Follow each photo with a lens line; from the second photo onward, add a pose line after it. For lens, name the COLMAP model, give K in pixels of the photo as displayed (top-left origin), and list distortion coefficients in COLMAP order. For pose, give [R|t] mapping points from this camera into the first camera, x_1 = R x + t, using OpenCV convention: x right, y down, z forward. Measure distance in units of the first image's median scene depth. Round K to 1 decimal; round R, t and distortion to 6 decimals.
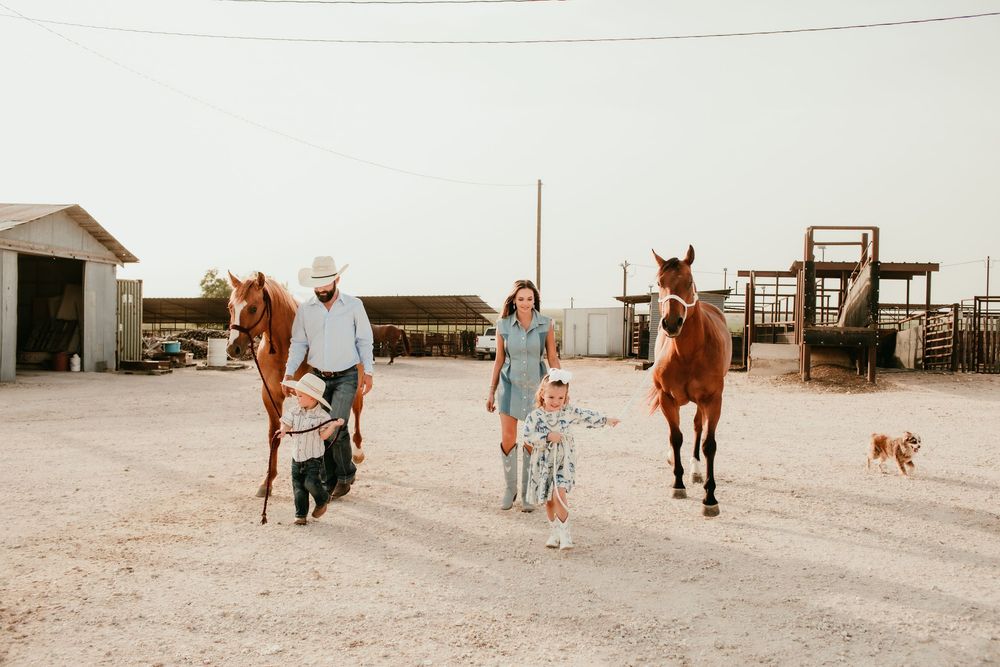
lens RADIAL K [[980.2, 0, 500.0], [0, 980.2, 333.5], [0, 0, 1]] dist [-0.065062, 0.022131]
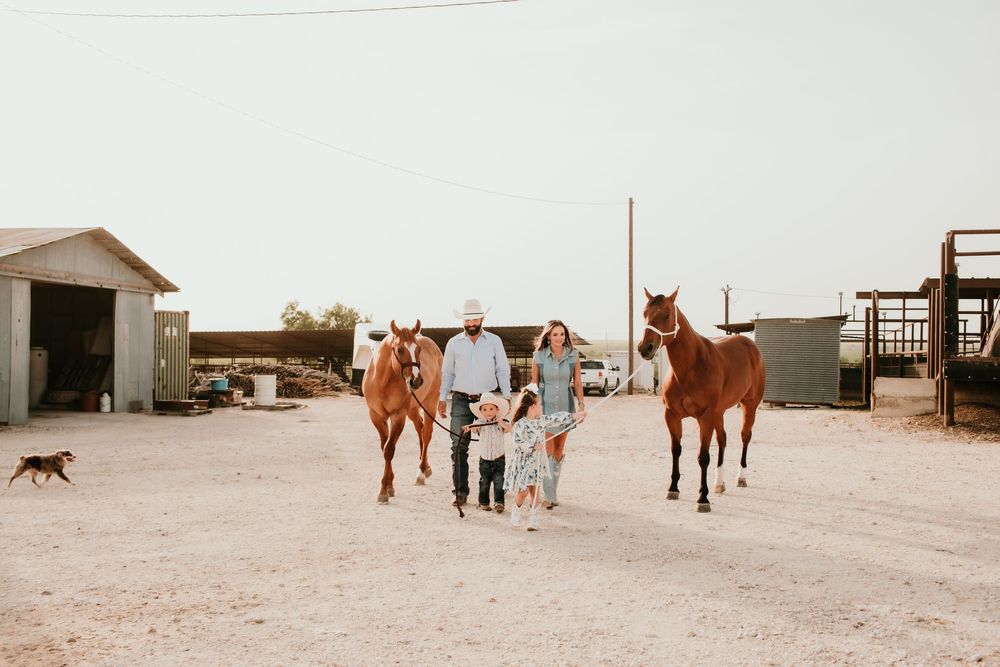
lens RADIAL K [[994.1, 0, 500.0], [0, 994.1, 333.5], [0, 0, 1]] dist [-0.073490, 0.030684]
pose [[0.994326, -0.009582, -0.105940, 0.025320], [0.006124, 0.999439, -0.032916, -0.001700], [0.106196, 0.032081, 0.993828, 0.116048]]
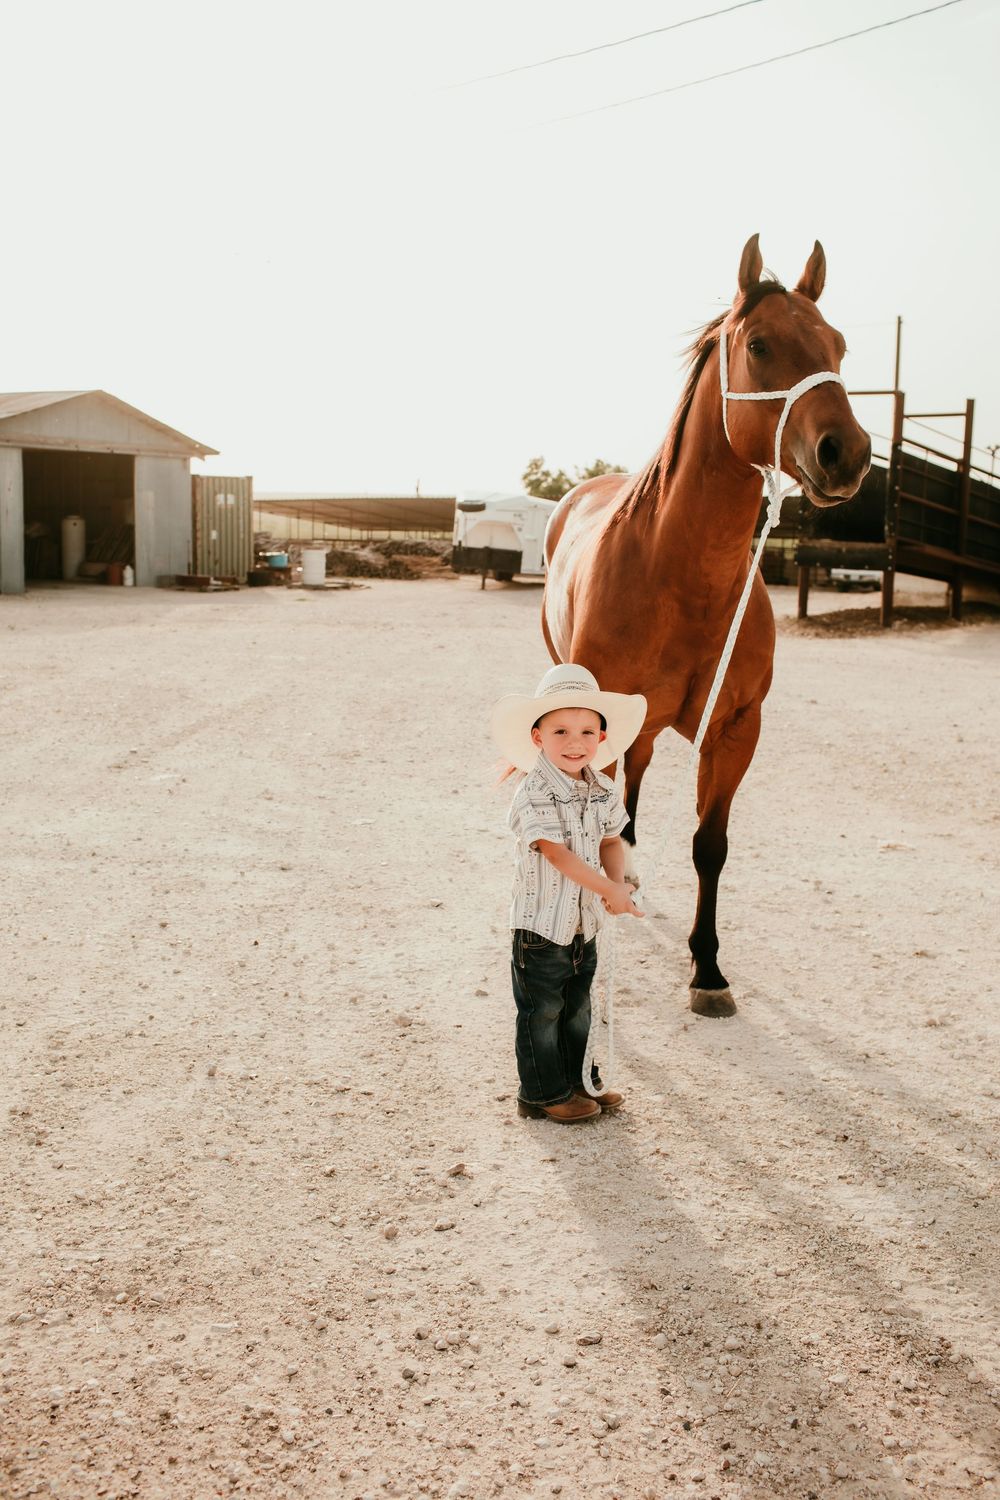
lens RADIAL K [[1491.2, 0, 500.0], [0, 1491.2, 750.0], [0, 0, 1]] dist [-0.073490, 0.030684]
pose [[0.892063, 0.074927, -0.445656, 0.424918], [-0.015509, 0.990654, 0.135512, 0.000135], [0.451645, -0.113974, 0.884888, -0.028587]]
